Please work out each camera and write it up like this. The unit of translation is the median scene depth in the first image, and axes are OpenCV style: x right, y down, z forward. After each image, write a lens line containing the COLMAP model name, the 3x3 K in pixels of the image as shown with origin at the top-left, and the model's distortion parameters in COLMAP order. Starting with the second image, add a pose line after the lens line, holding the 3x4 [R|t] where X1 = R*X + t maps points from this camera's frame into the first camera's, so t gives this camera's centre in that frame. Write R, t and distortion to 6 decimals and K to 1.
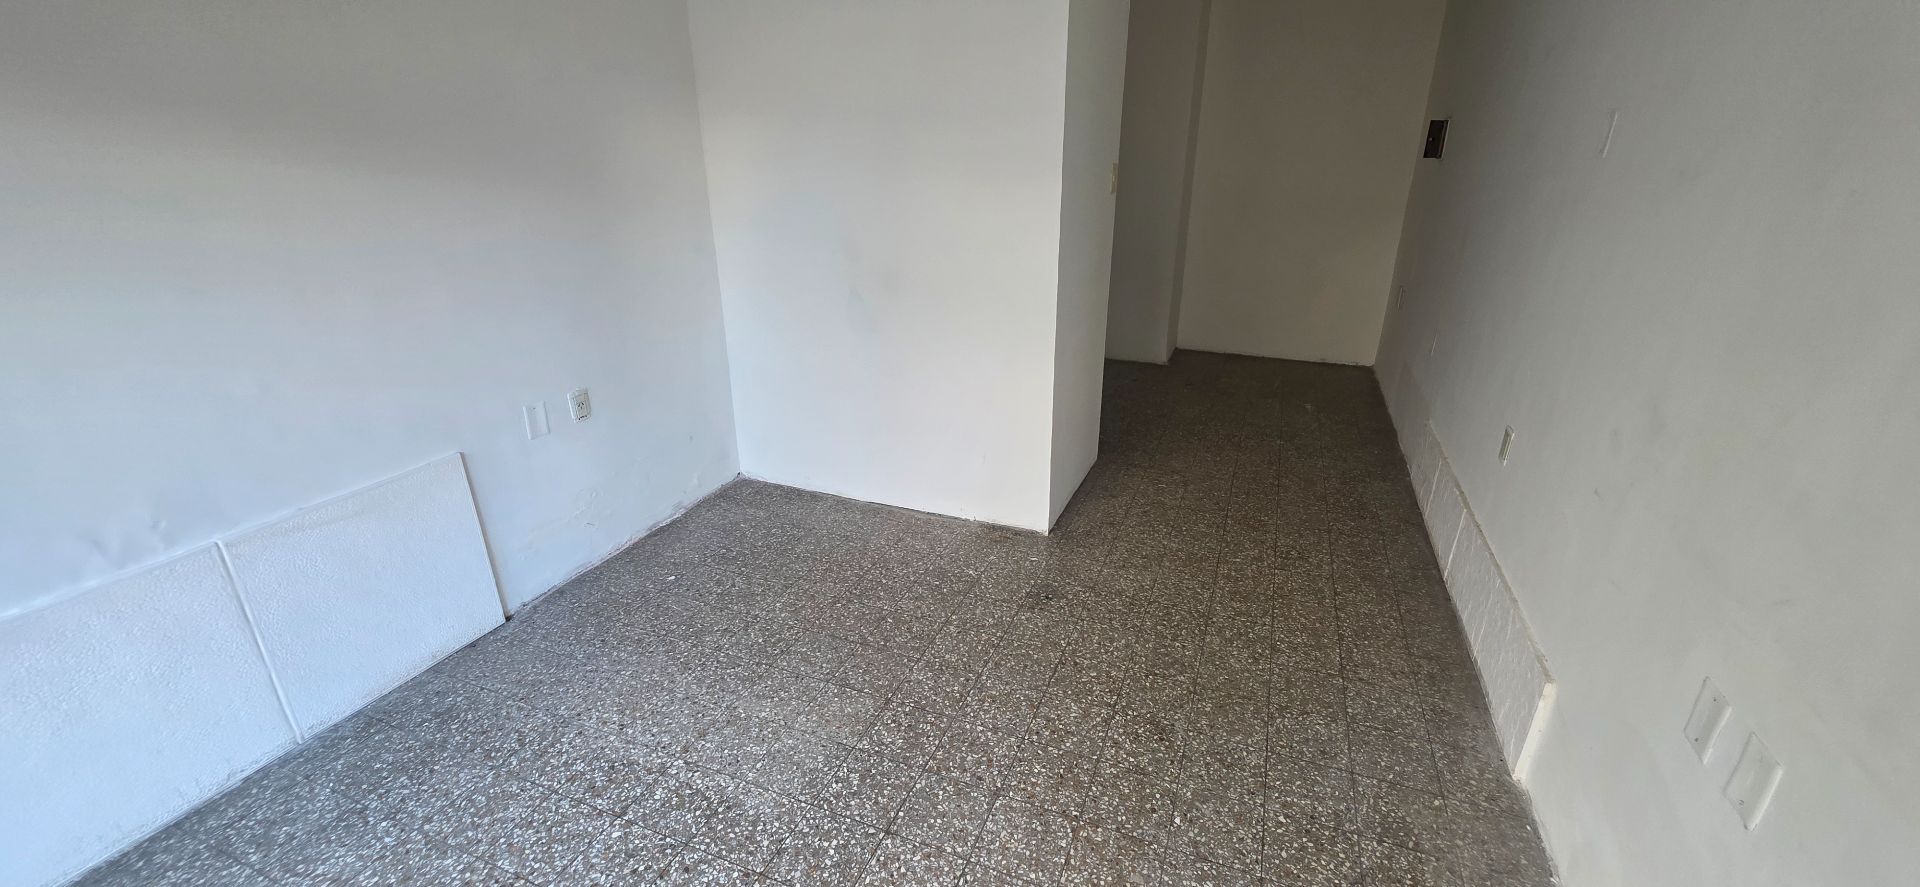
lens RADIAL K [[759.7, 0, 965.4], [0, 759.7, 447.1], [0, 0, 1]] dist [0.002993, -0.000768]
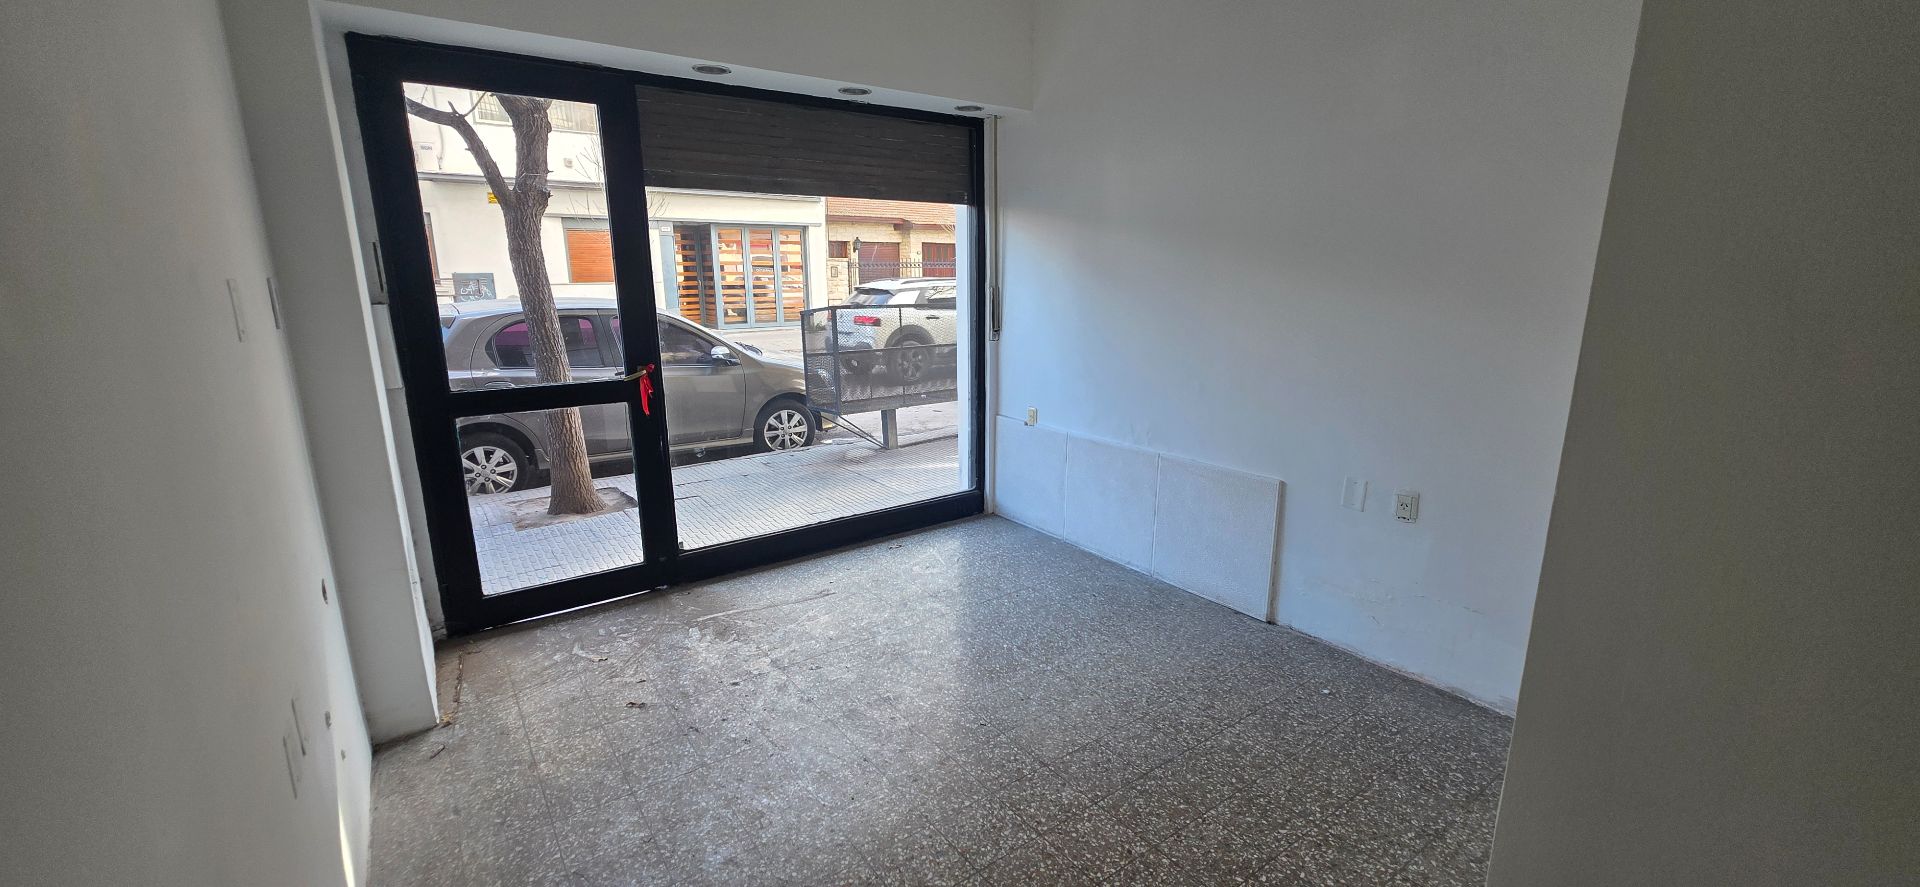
lens RADIAL K [[759.7, 0, 962.7], [0, 759.7, 438.7], [0, 0, 1]] dist [0.002993, -0.000768]
pose [[-0.530333, 0.181835, -0.828060, 0.628150], [-0.303662, 0.871183, 0.385785, -0.357473], [0.791540, 0.456045, -0.406801, 0.968713]]
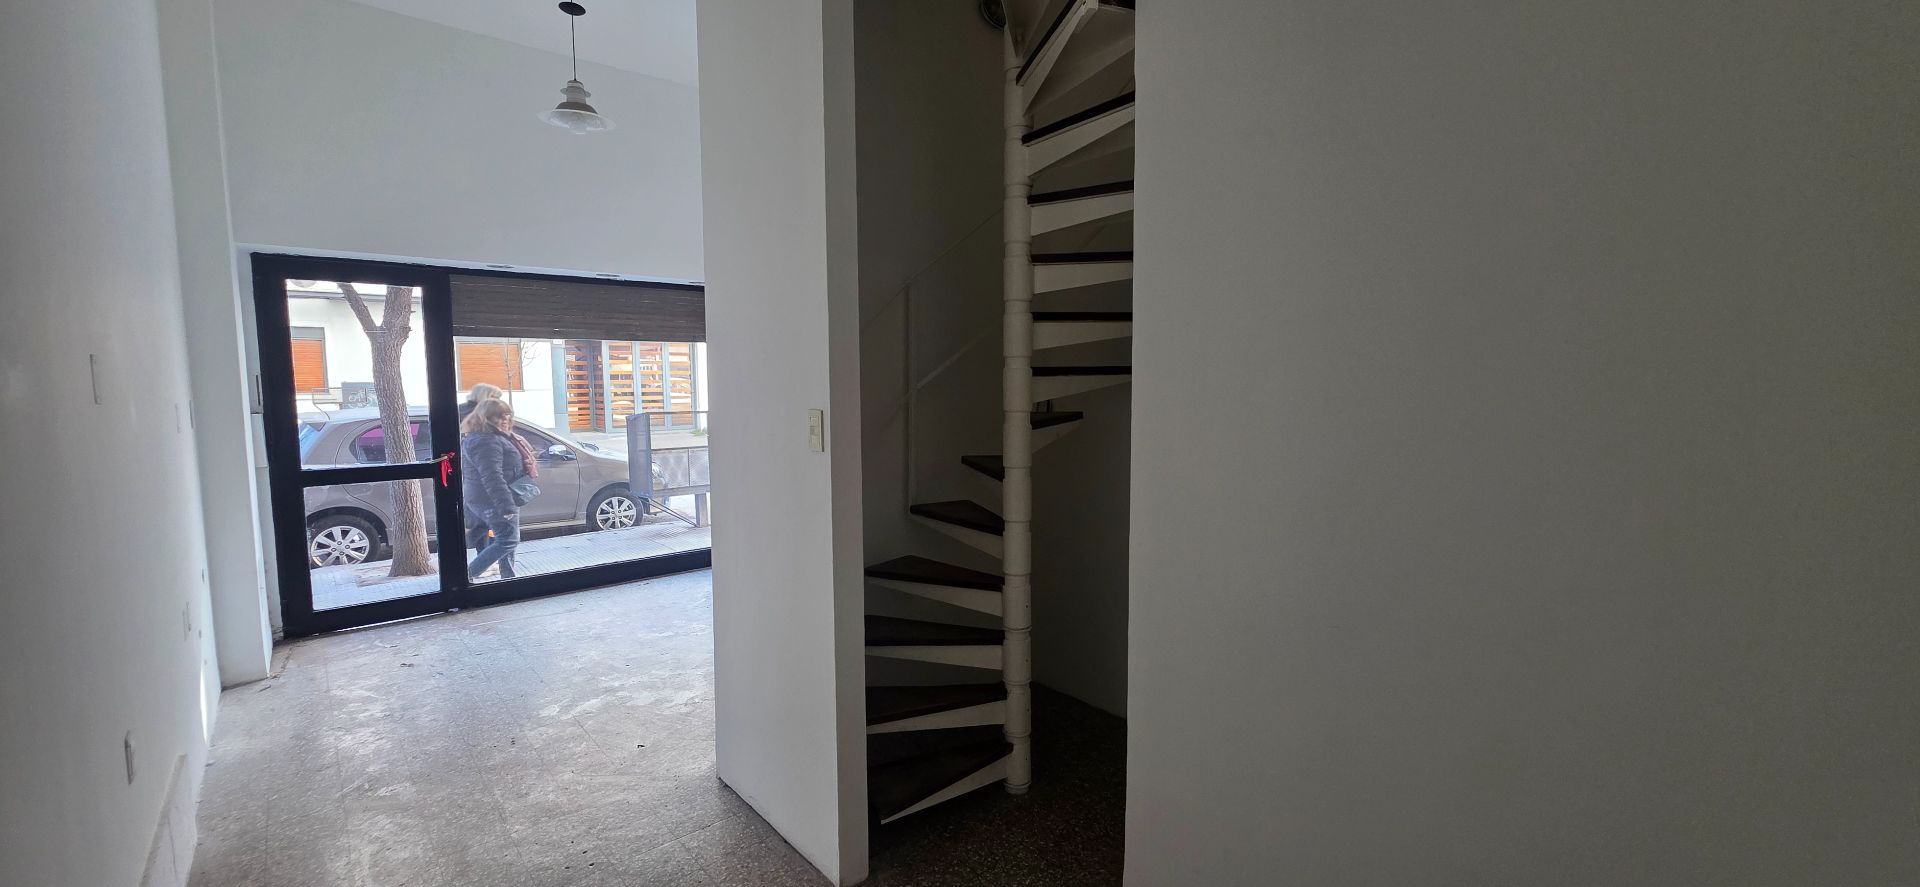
lens RADIAL K [[759.7, 0, 964.3], [0, 759.7, 438.8], [0, 0, 1]] dist [0.002993, -0.000768]
pose [[-0.448582, 0.072366, -0.890807, 0.940442], [-0.320738, 0.917288, 0.236031, -0.704632], [0.834207, 0.391595, -0.388268, 1.769747]]
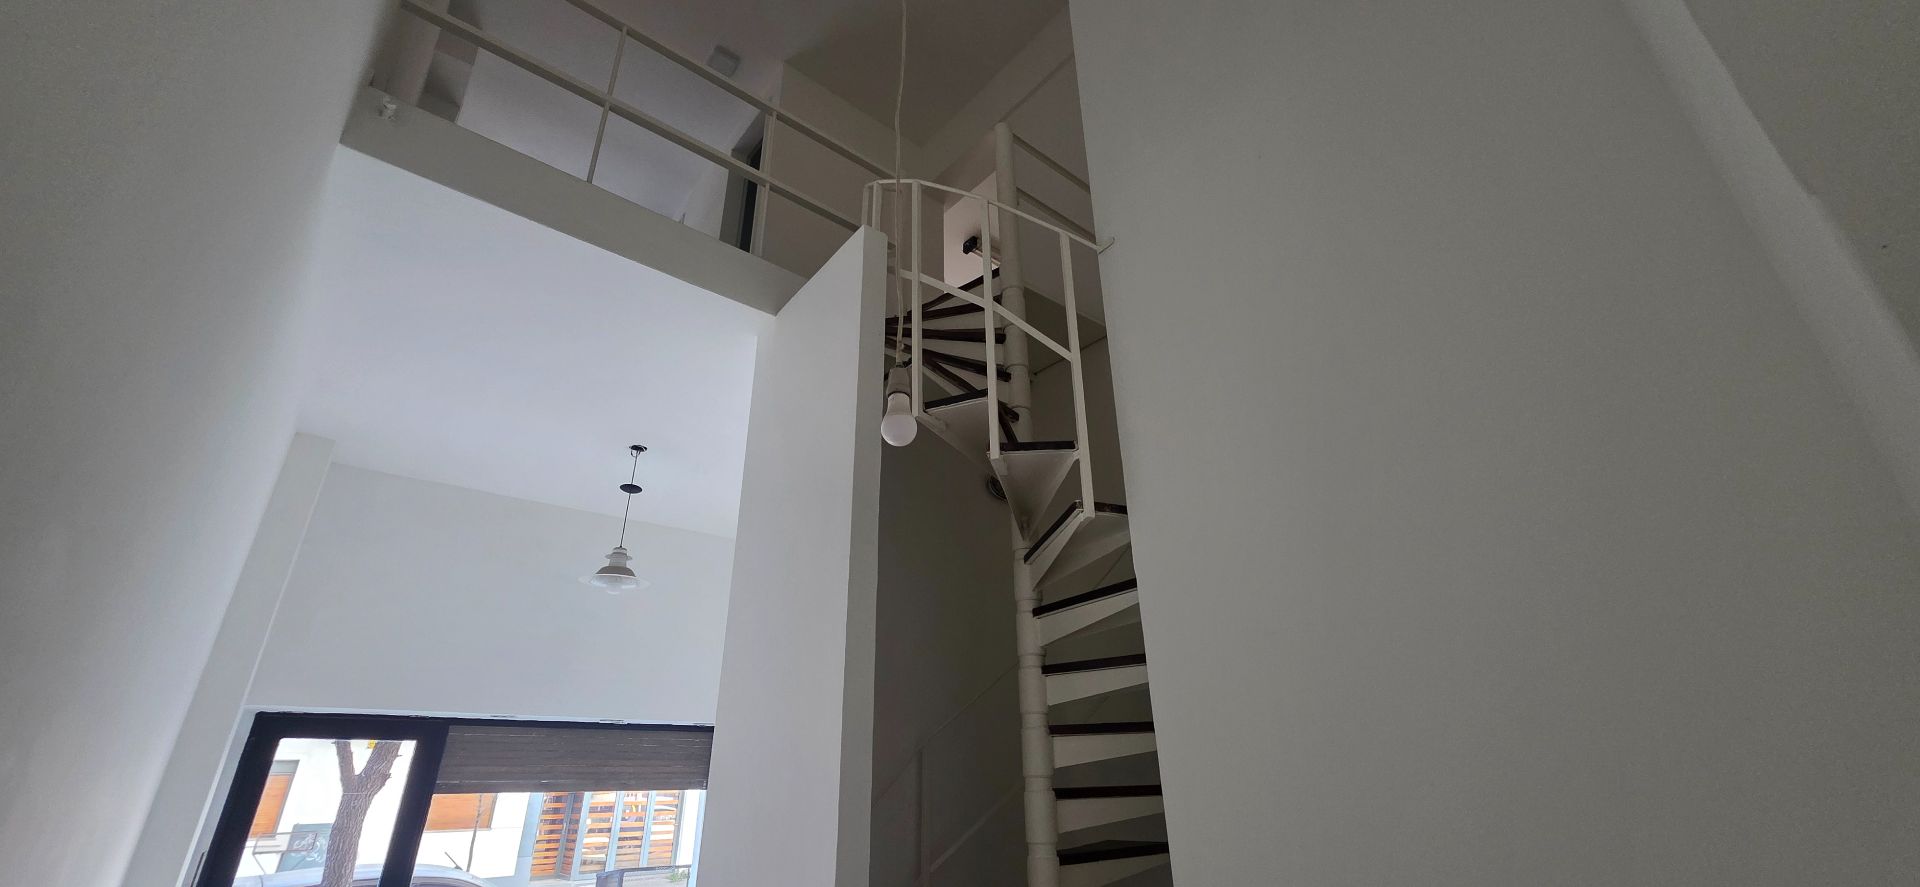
lens RADIAL K [[759.7, 0, 963.2], [0, 759.7, 435.1], [0, 0, 1]] dist [0.002993, -0.000768]
pose [[-0.463817, -0.370495, -0.804740, 0.966754], [-0.303405, 0.919854, -0.248623, -0.788190], [0.832358, 0.128847, -0.539054, 1.745167]]
